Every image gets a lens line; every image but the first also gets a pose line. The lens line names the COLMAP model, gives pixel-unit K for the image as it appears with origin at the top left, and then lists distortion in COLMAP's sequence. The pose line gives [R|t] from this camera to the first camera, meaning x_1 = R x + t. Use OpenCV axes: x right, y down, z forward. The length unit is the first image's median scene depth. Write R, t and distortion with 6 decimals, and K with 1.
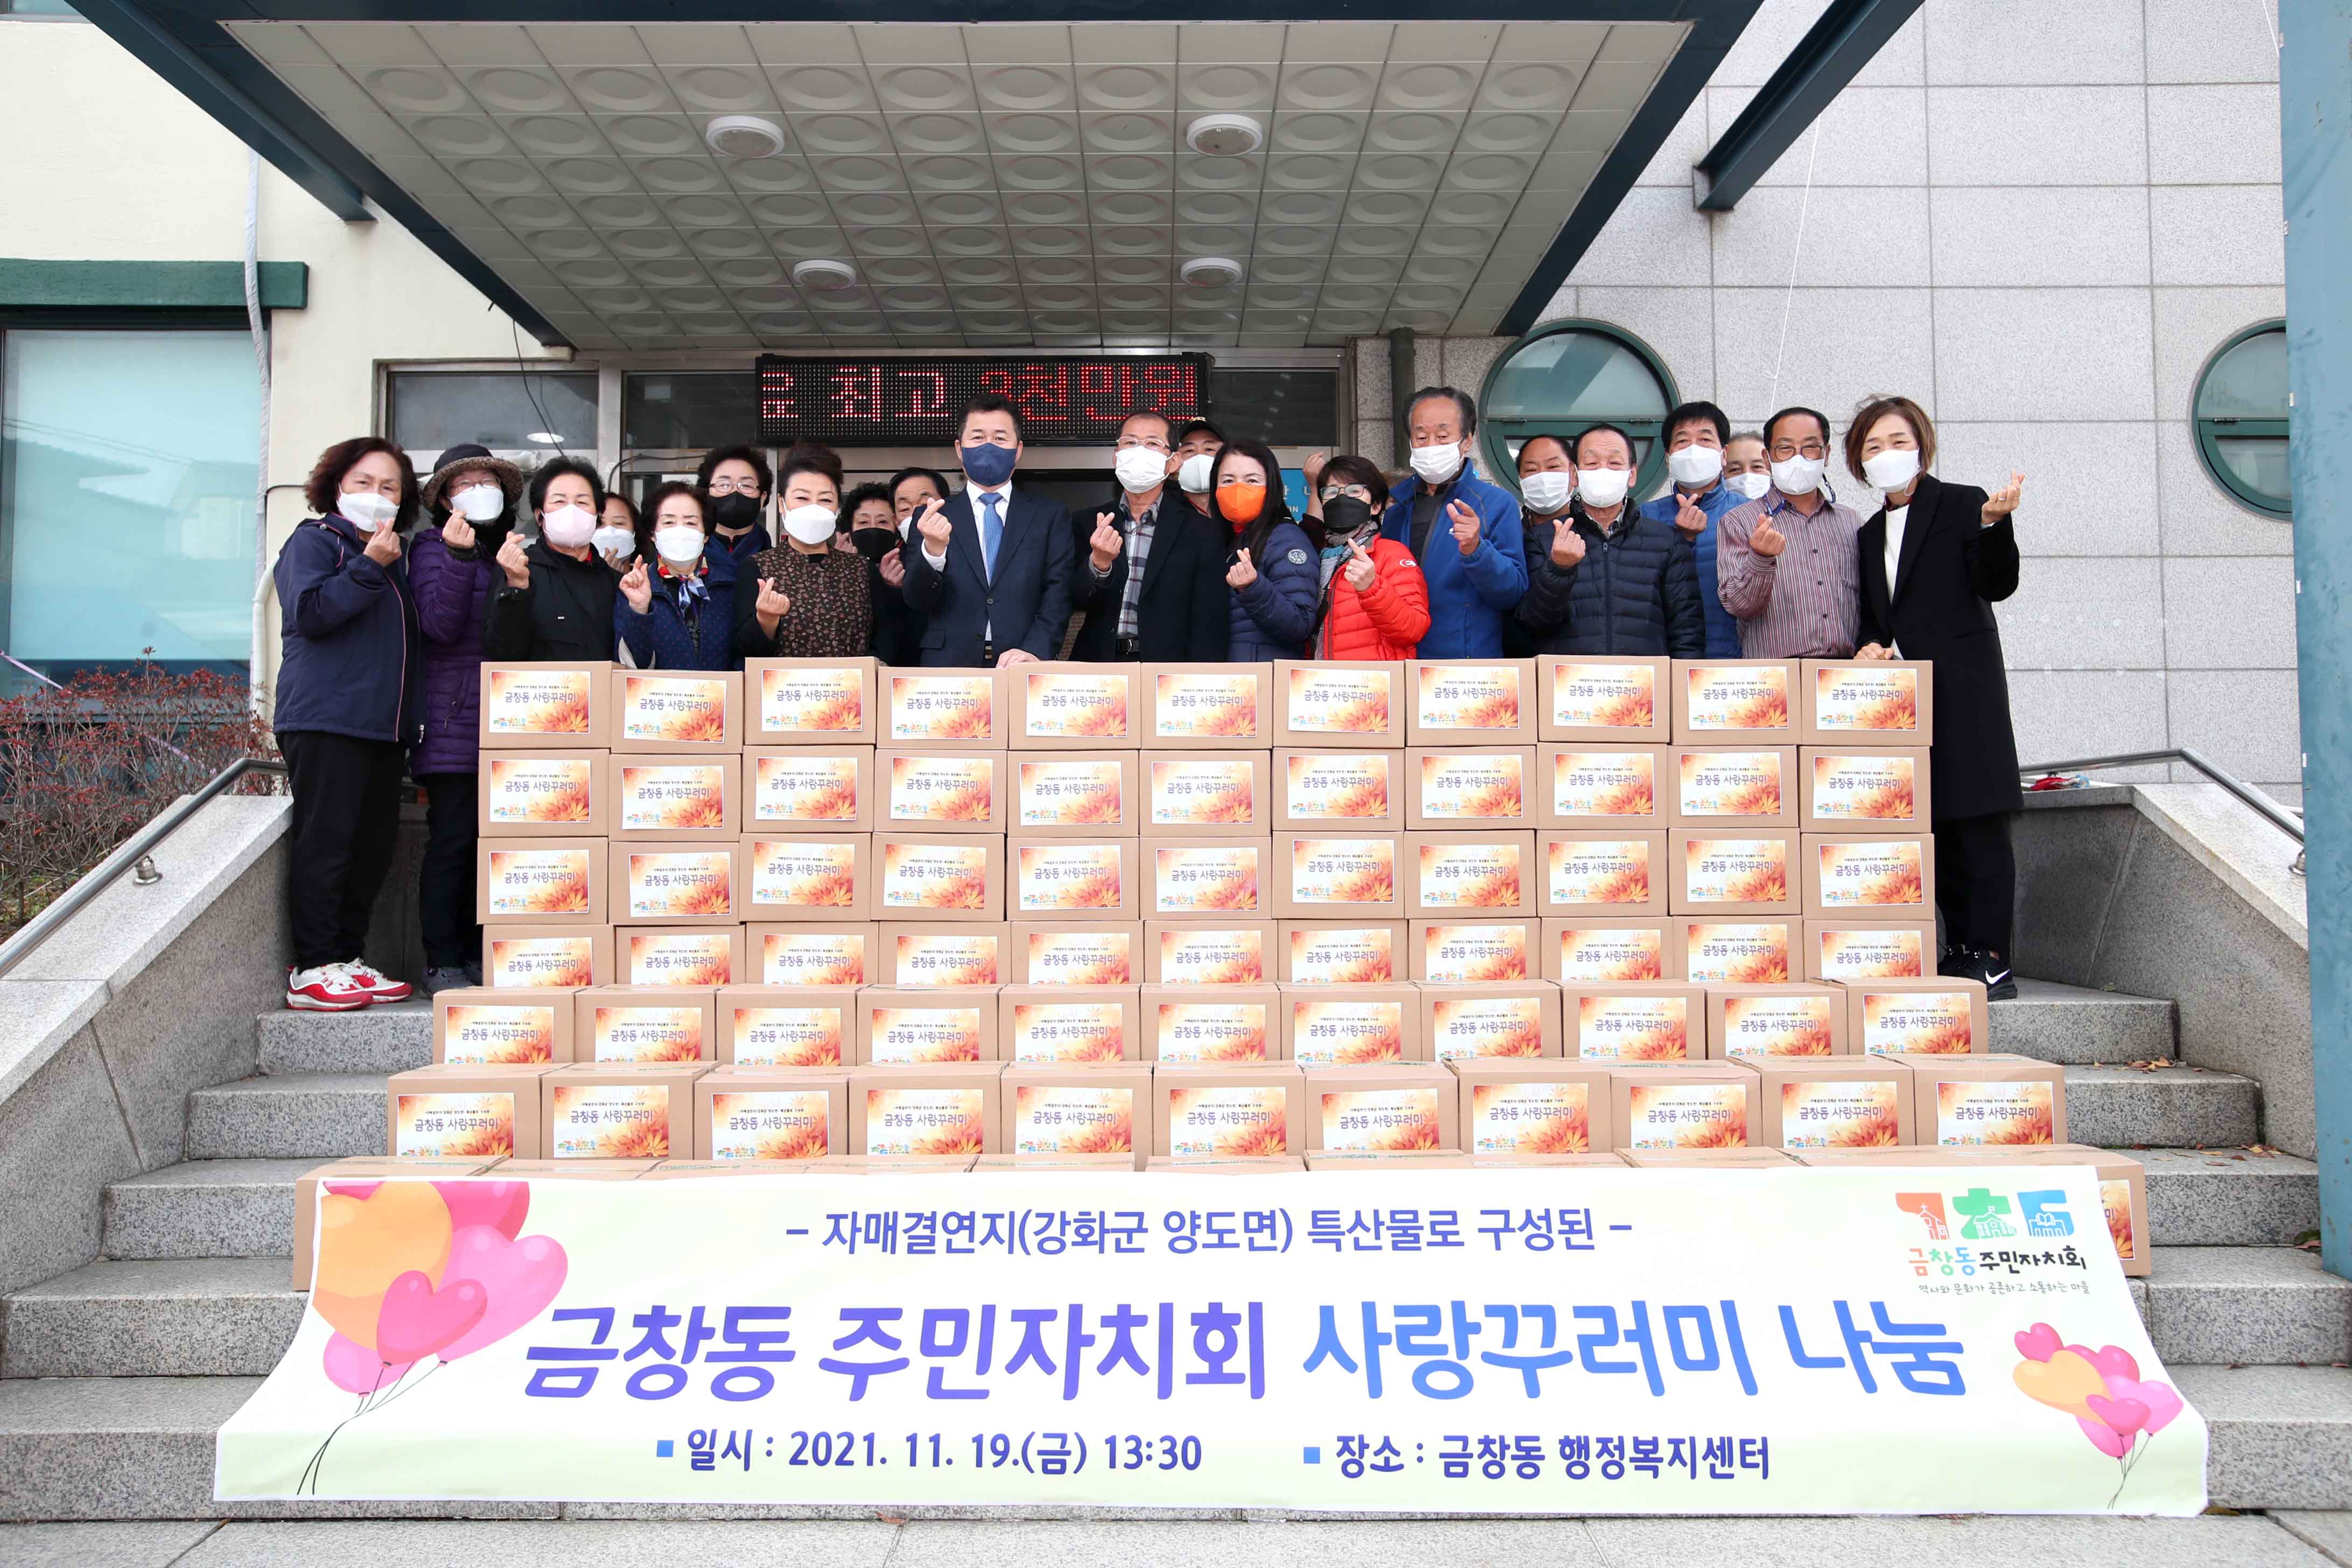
lens RADIAL K [[1650.8, 0, 1163.8], [0, 1650.8, 783.6], [0, 0, 1]] dist [-0.053715, 0.072765]
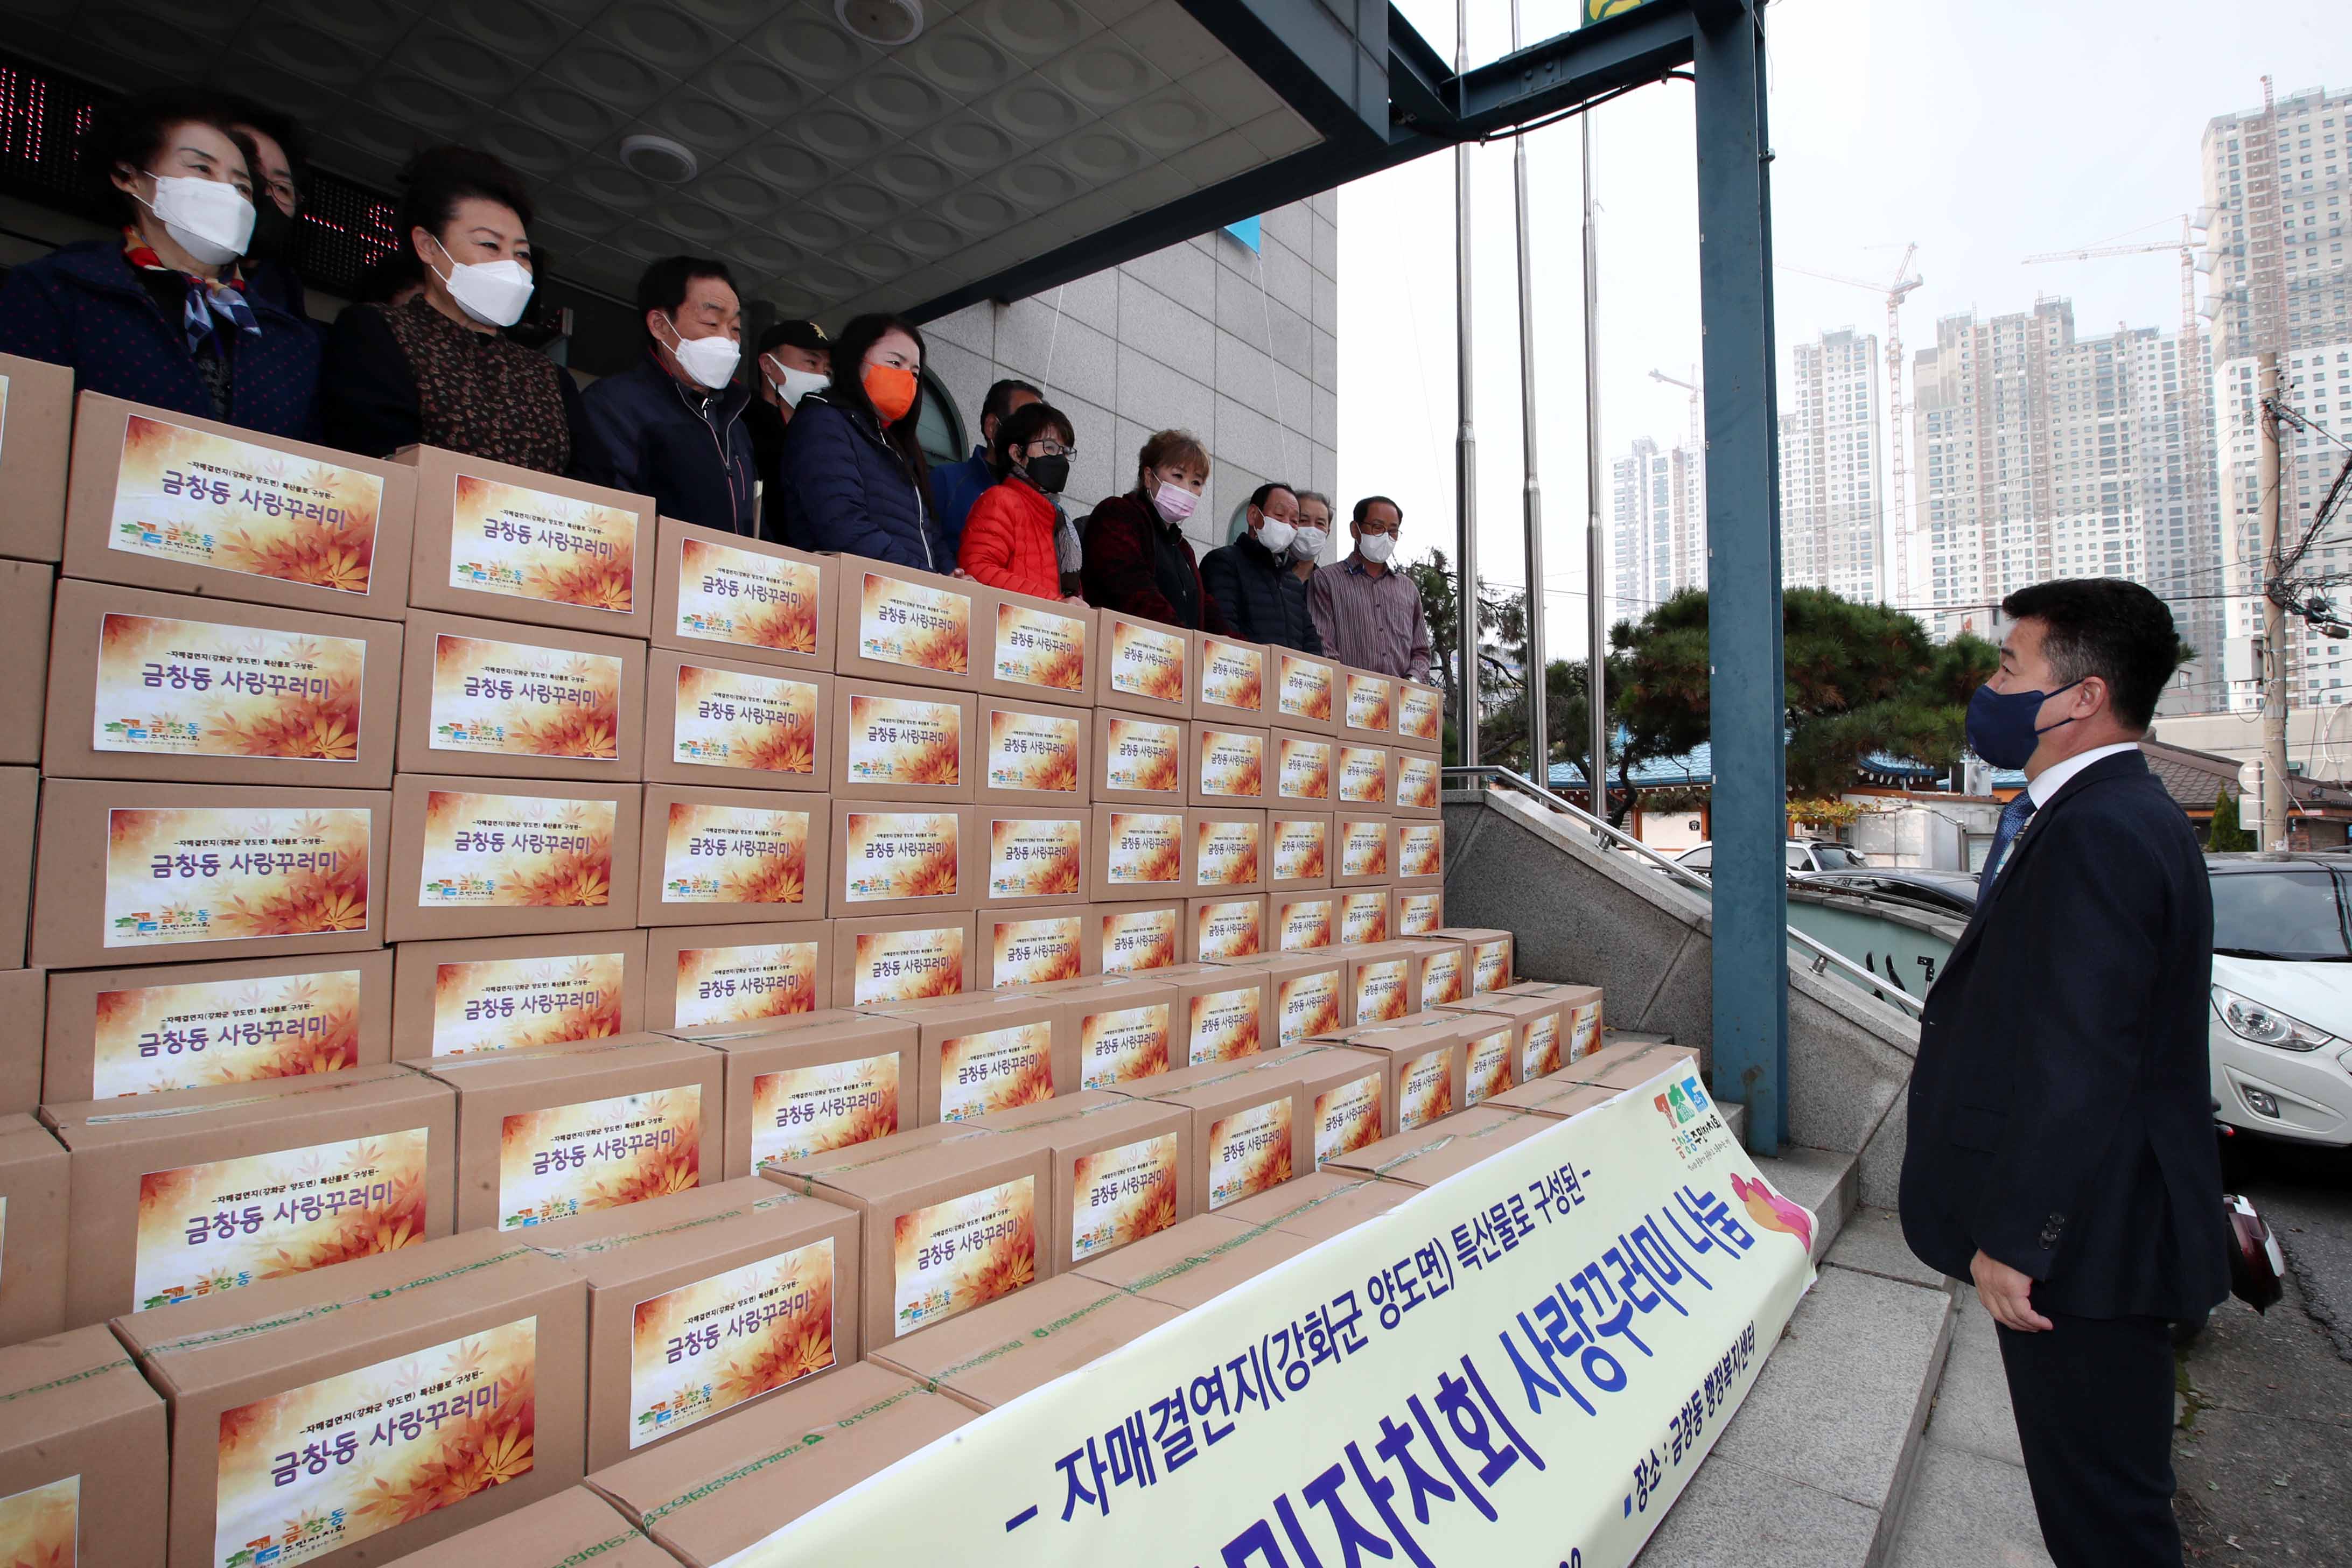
lens RADIAL K [[1176.2, 0, 1235.8], [0, 1176.2, 776.6], [0, 0, 1]] dist [-0.059864, 0.024821]
pose [[0.594133, 0.049458, 0.802845, -0.401251], [-0.046662, 0.998546, -0.026983, 0.029365], [-0.803012, -0.021431, 0.595577, 0.583815]]
